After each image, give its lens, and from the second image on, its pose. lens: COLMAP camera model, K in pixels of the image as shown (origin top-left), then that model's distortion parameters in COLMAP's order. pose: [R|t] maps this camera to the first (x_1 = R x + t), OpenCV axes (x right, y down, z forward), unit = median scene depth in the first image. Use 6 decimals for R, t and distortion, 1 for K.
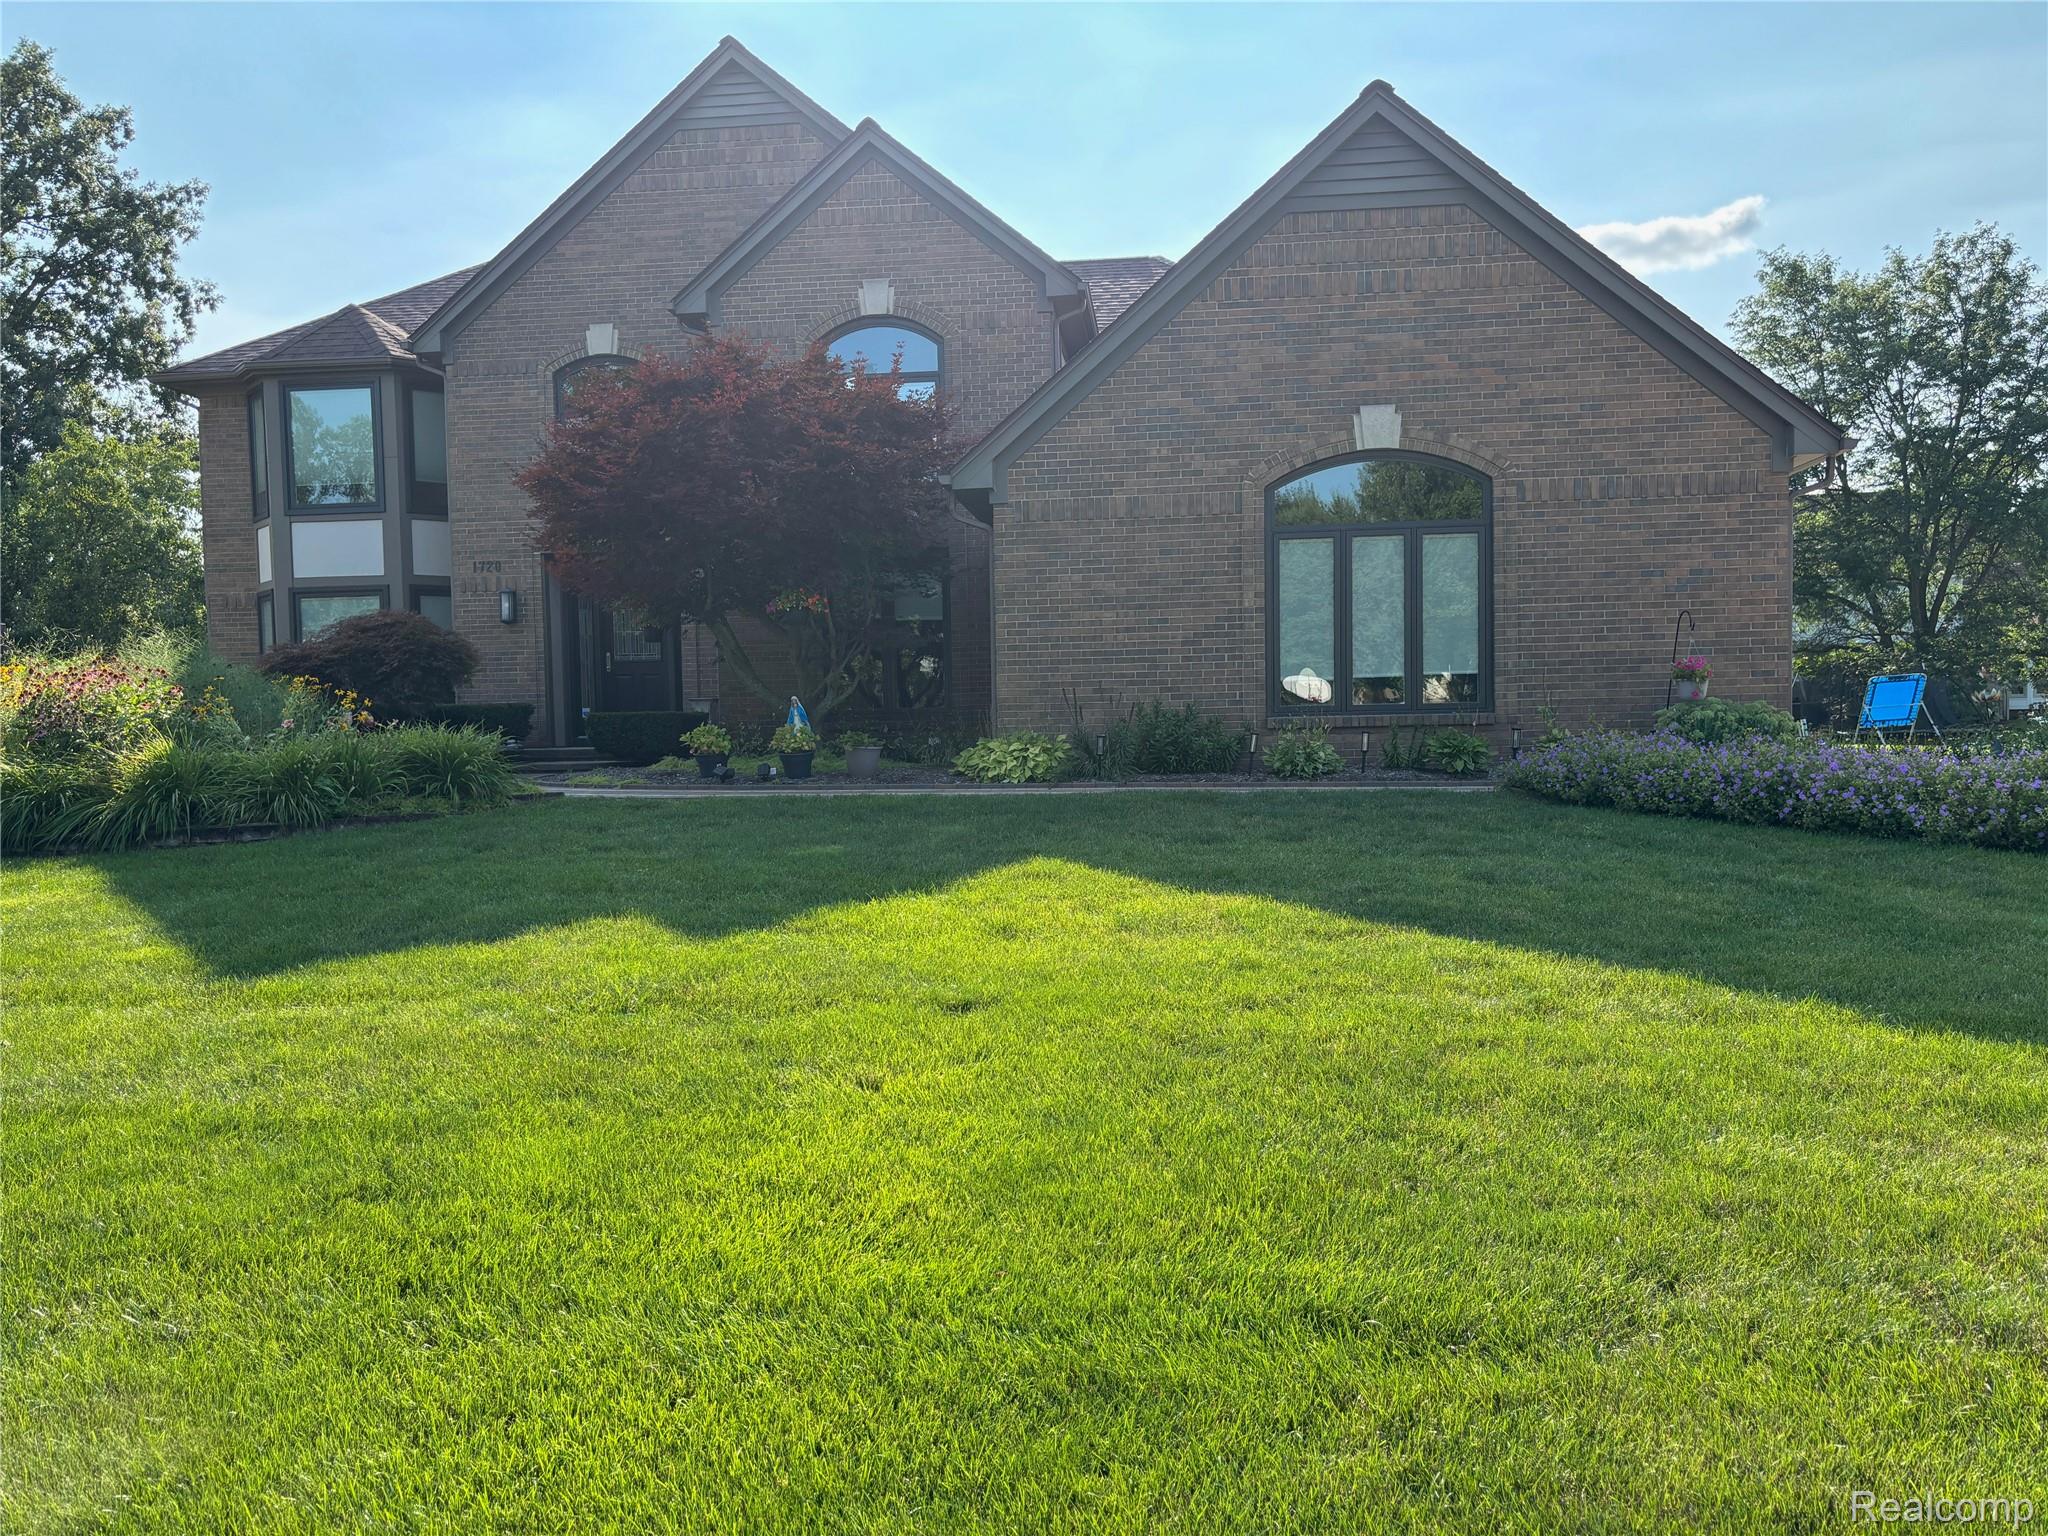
lens RADIAL K [[1566.7, 0, 1024.2], [0, 1566.7, 769.9], [0, 0, 1]] dist [0.008231, 0.000484]
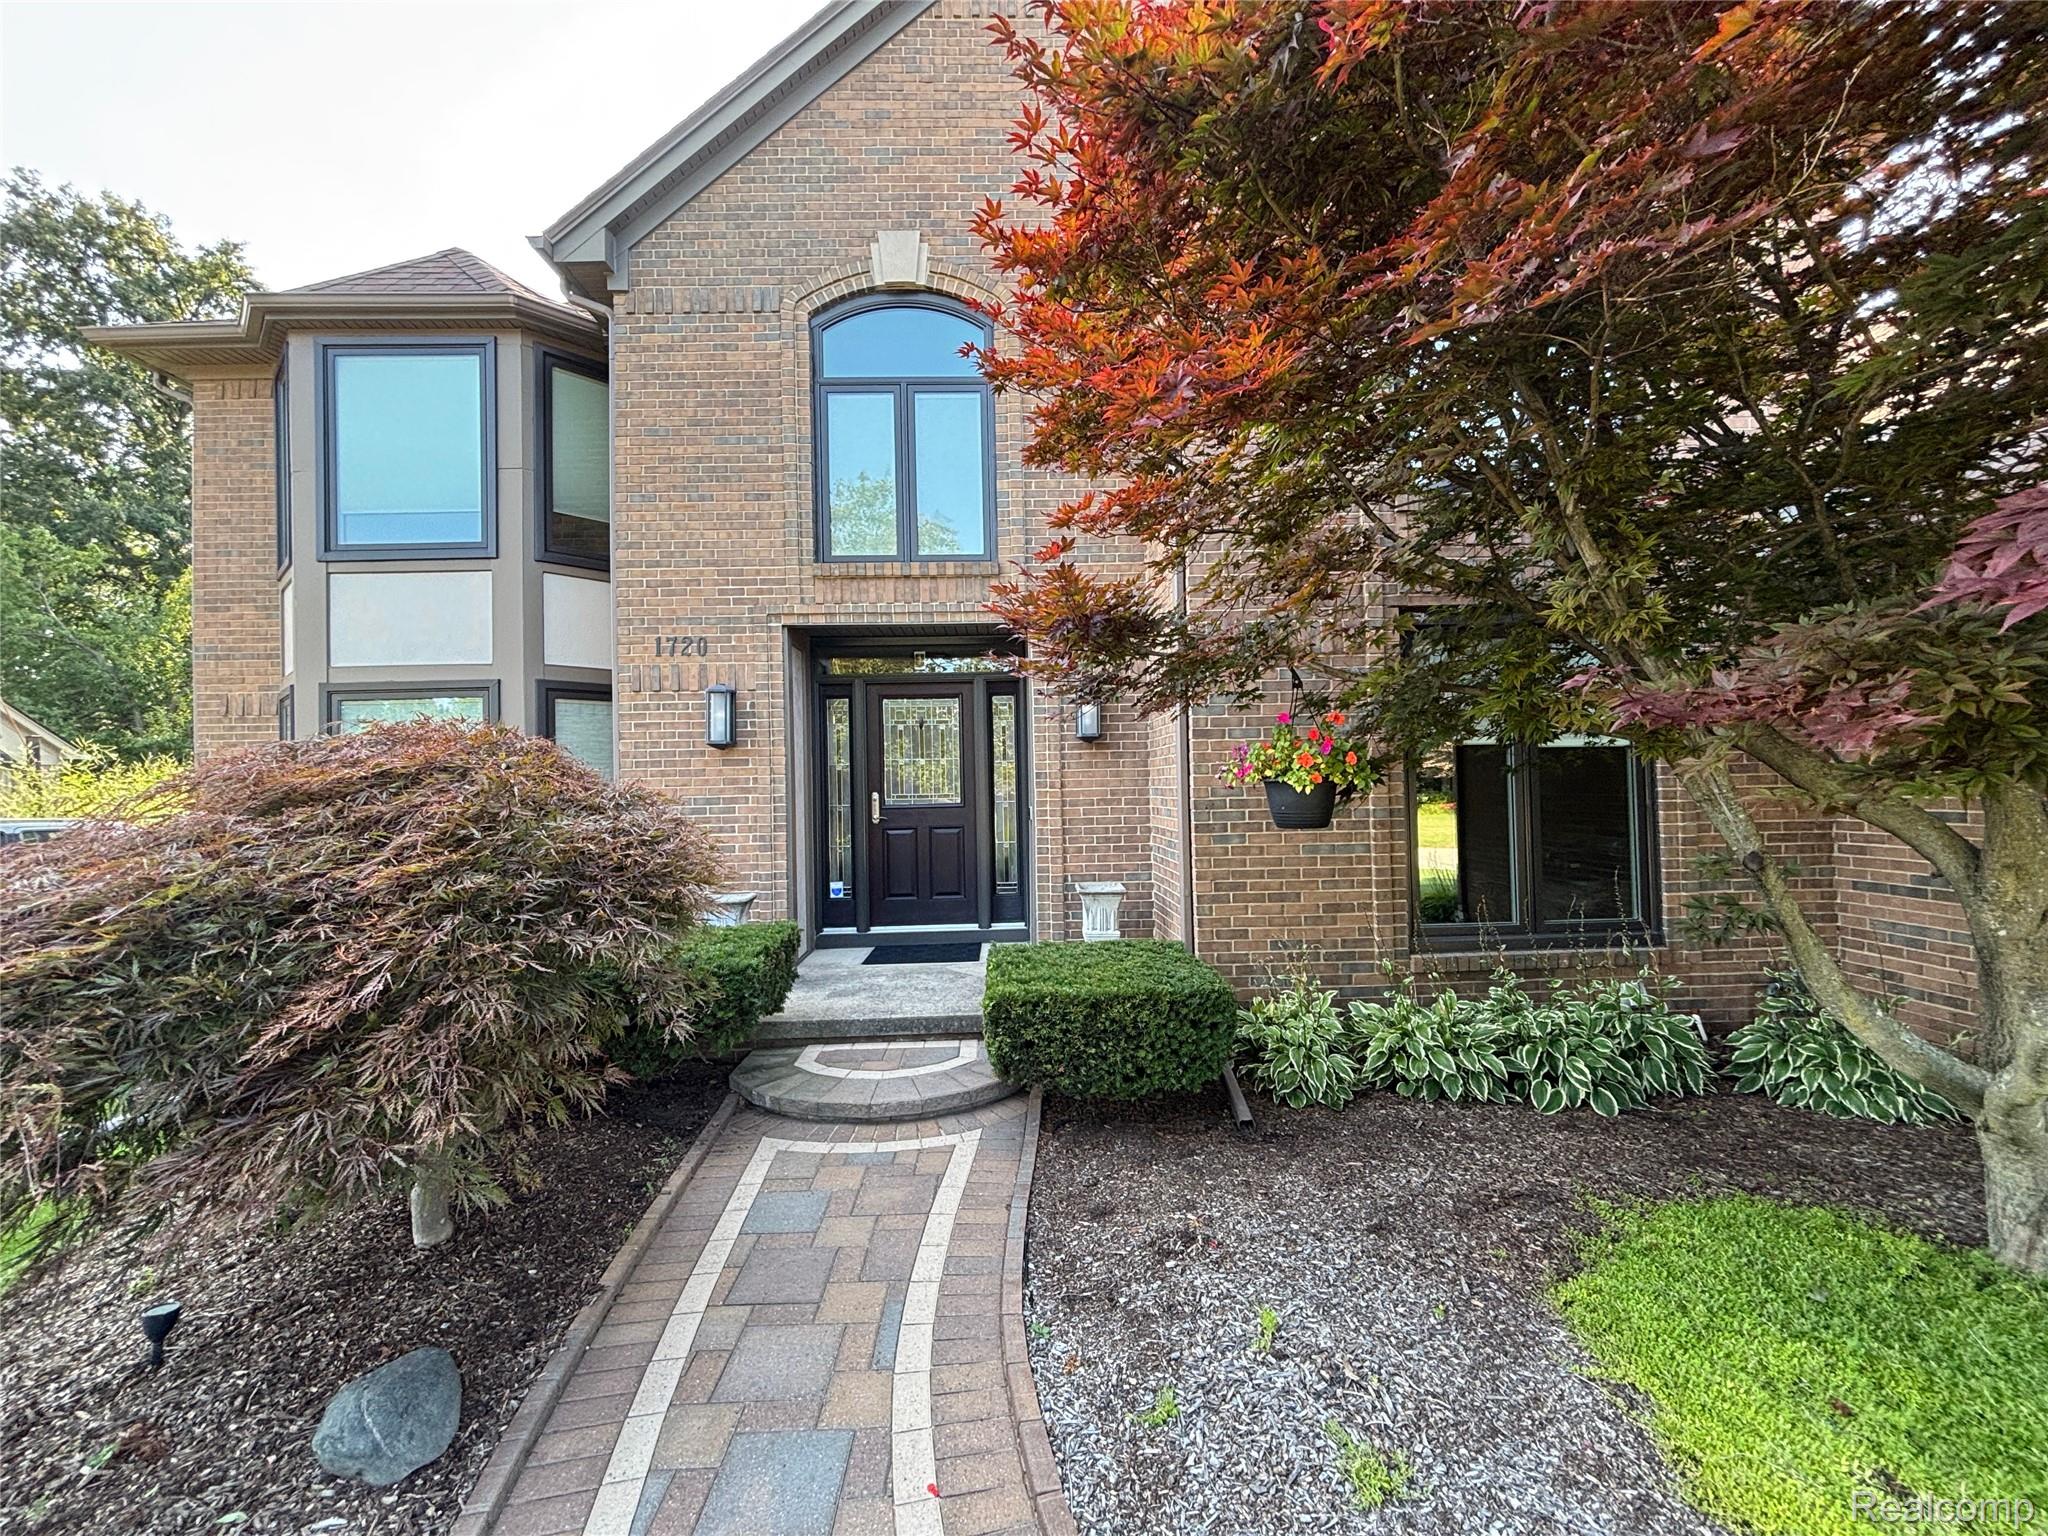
lens RADIAL K [[822.9, 0, 1023.7], [0, 822.9, 764.2], [0, 0, 1]] dist [-0.011748, 0.000002]
pose [[0.991098, -0.001613, 0.133124, -0.253097], [0.008686, 0.998580, -0.052567, -0.069287], [-0.132850, 0.053256, 0.989704, 0.675680]]
